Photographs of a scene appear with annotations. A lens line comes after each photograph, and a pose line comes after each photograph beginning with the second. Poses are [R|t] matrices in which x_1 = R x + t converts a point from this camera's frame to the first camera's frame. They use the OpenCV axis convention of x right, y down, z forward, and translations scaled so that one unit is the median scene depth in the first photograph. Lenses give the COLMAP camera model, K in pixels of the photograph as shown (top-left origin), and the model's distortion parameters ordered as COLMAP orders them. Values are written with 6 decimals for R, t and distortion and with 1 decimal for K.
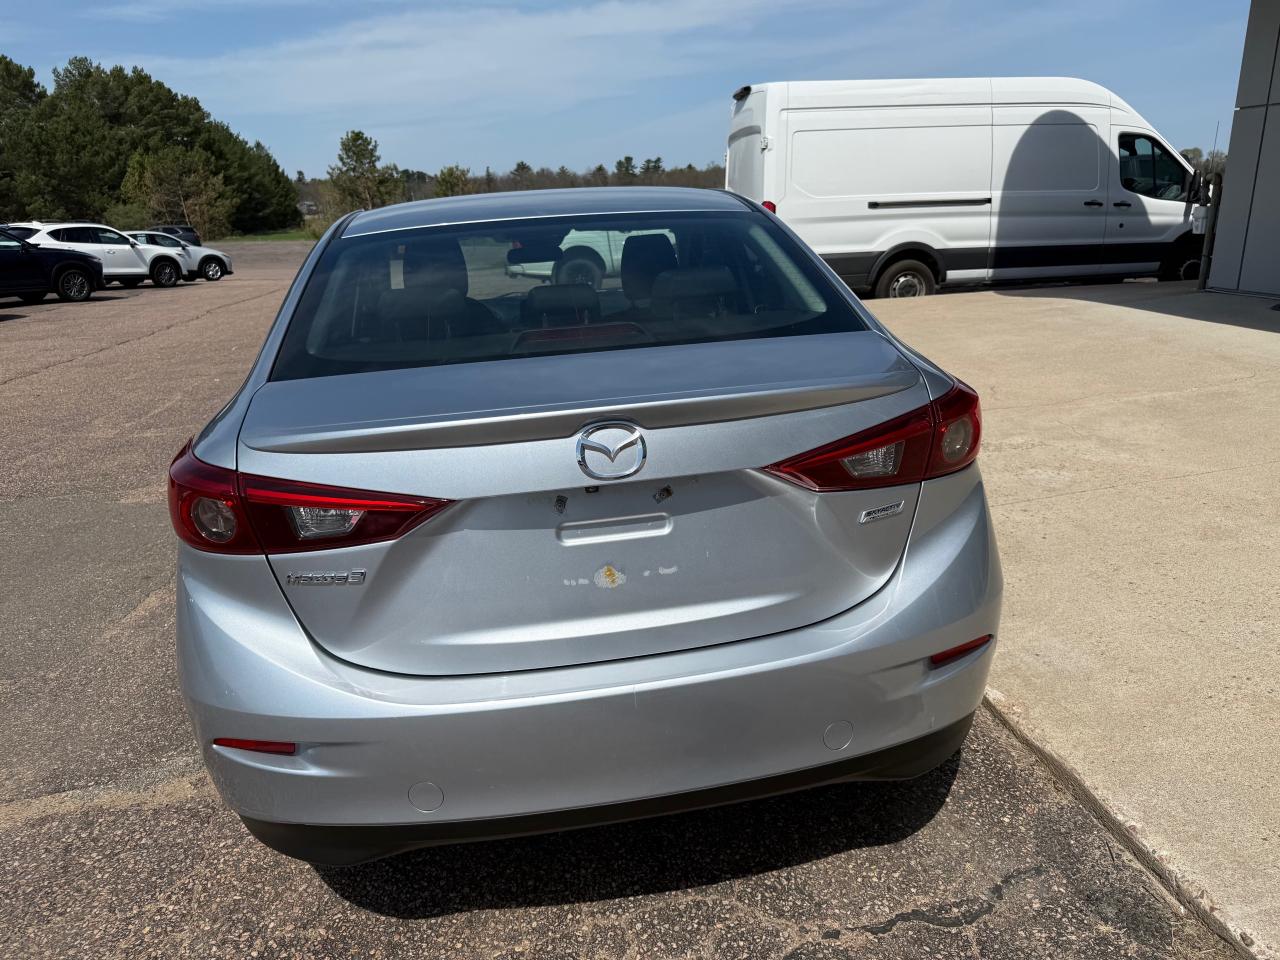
lens RADIAL K [[907.9, 0, 646.3], [0, 907.9, 483.1], [0, 0, 1]] dist [-0.000257, -0.012402]
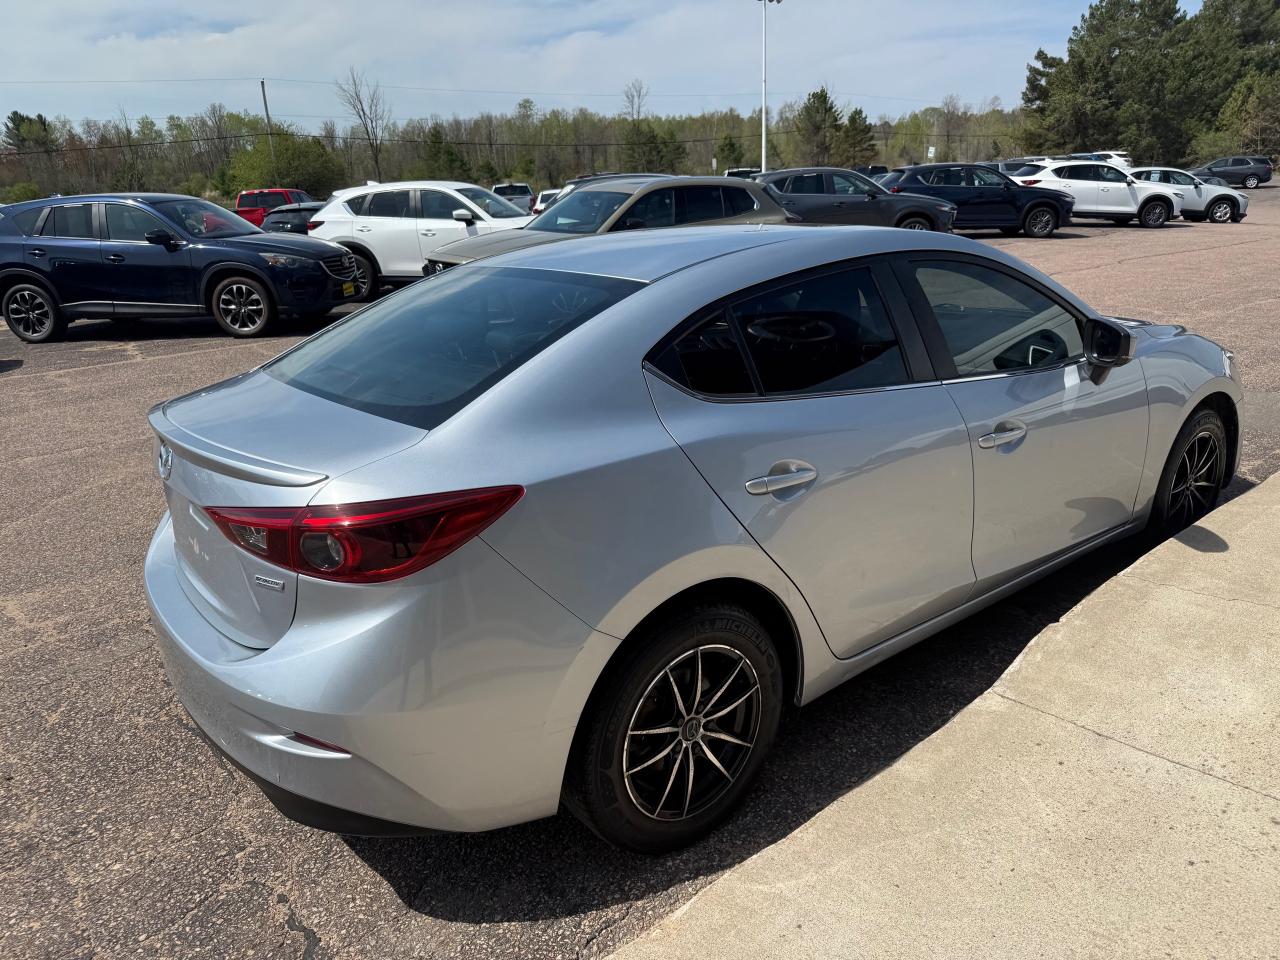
lens RADIAL K [[907.9, 0, 646.3], [0, 907.9, 483.1], [0, 0, 1]] dist [-0.000257, -0.012402]
pose [[0.488695, 0.296367, -0.820575, 0.220474], [-0.233929, 0.950608, 0.204014, -0.068118], [0.840509, 0.092255, 0.533886, 0.122756]]
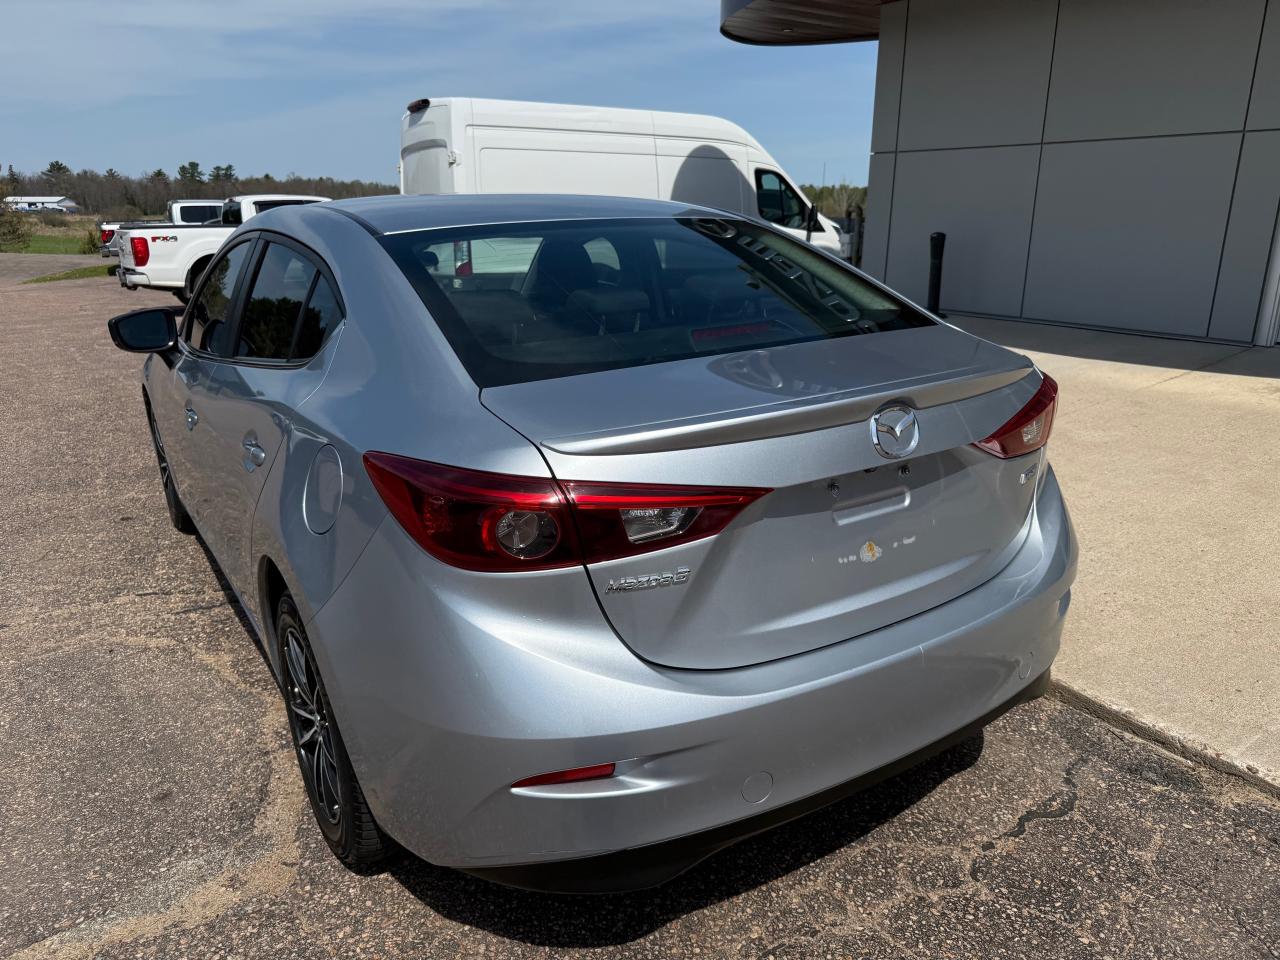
lens RADIAL K [[912.3, 0, 648.6], [0, 912.3, 477.5], [0, 0, 1]] dist [0.006527, -0.021419]
pose [[0.910548, -0.077881, 0.406001, -0.107687], [0.088552, 0.996043, -0.007532, 0.000189], [-0.403808, 0.042810, 0.913842, 0.016259]]
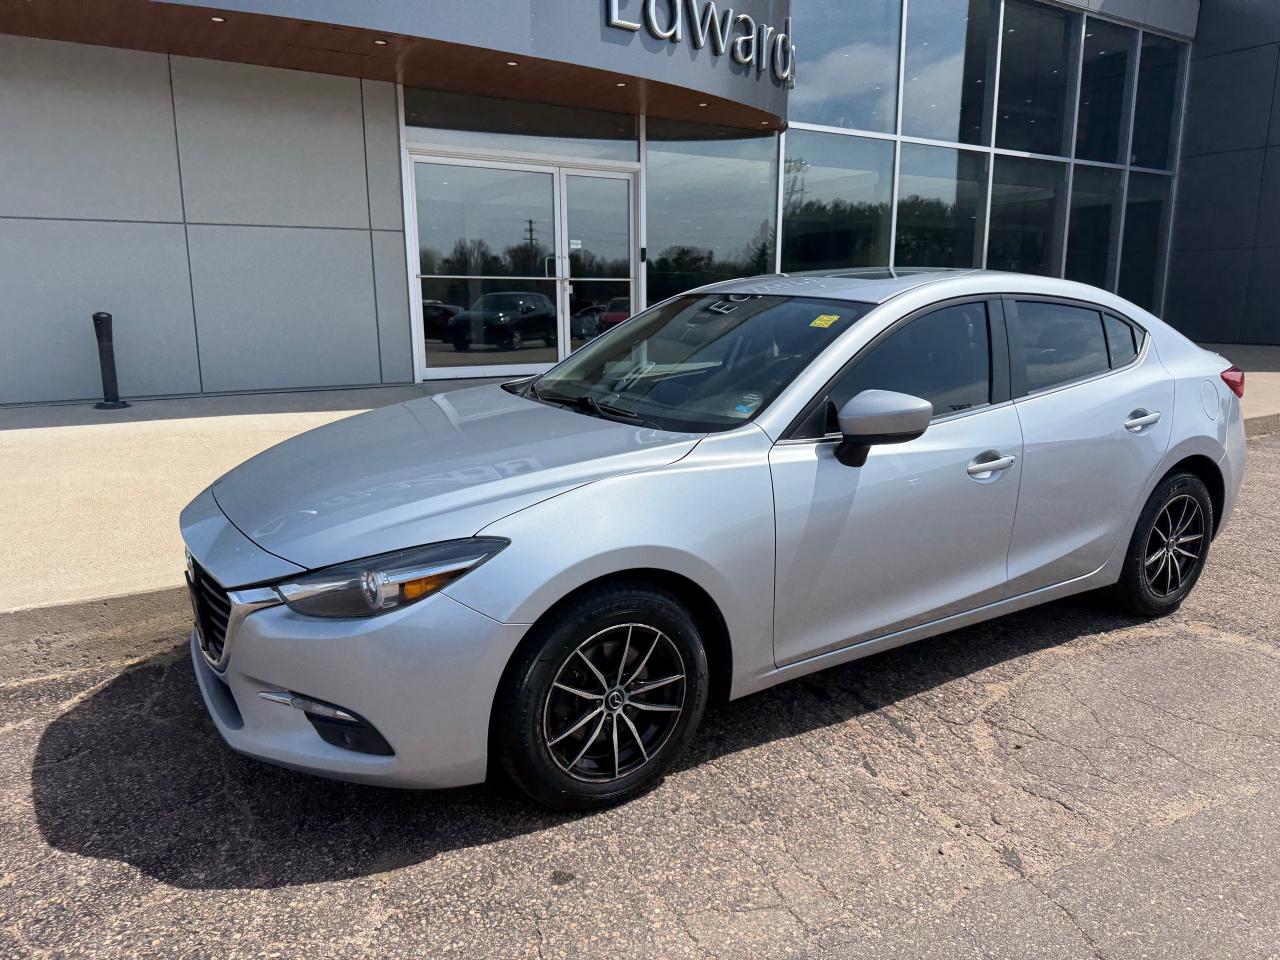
lens RADIAL K [[911.2, 0, 645.3], [0, 911.2, 486.4], [0, 0, 1]] dist [-0.001912, -0.011226]
pose [[-0.393737, -0.148978, 0.907071, -0.344538], [0.288939, 0.916705, 0.275981, -0.140499], [-0.872631, 0.370752, -0.317895, 0.524178]]
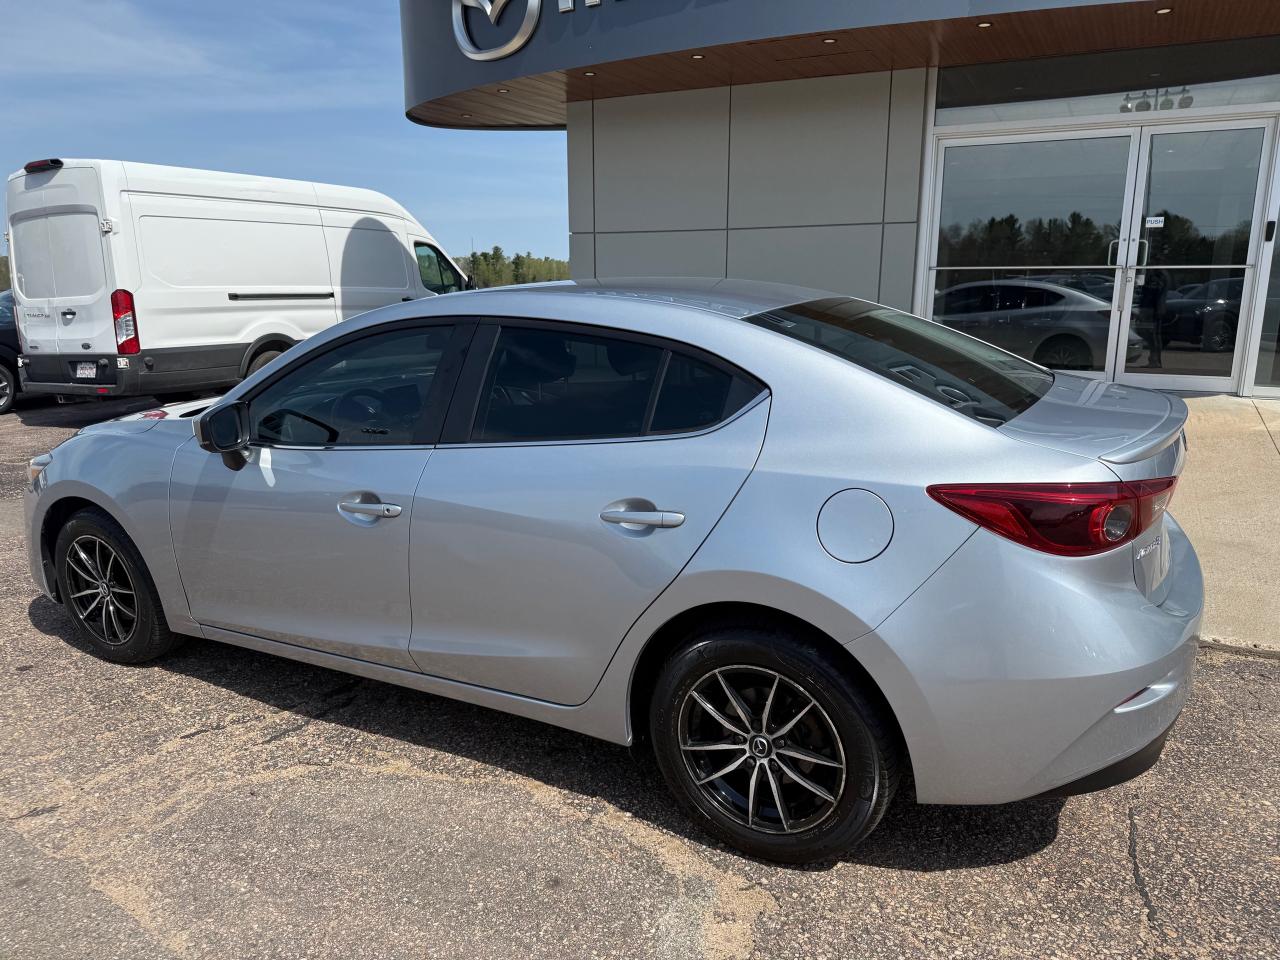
lens RADIAL K [[907.9, 0, 646.3], [0, 907.9, 483.1], [0, 0, 1]] dist [-0.000257, -0.012402]
pose [[0.605917, -0.141541, 0.782835, -0.275560], [0.219946, 0.975493, 0.006135, -0.024395], [-0.764519, 0.168464, 0.622199, 0.102922]]
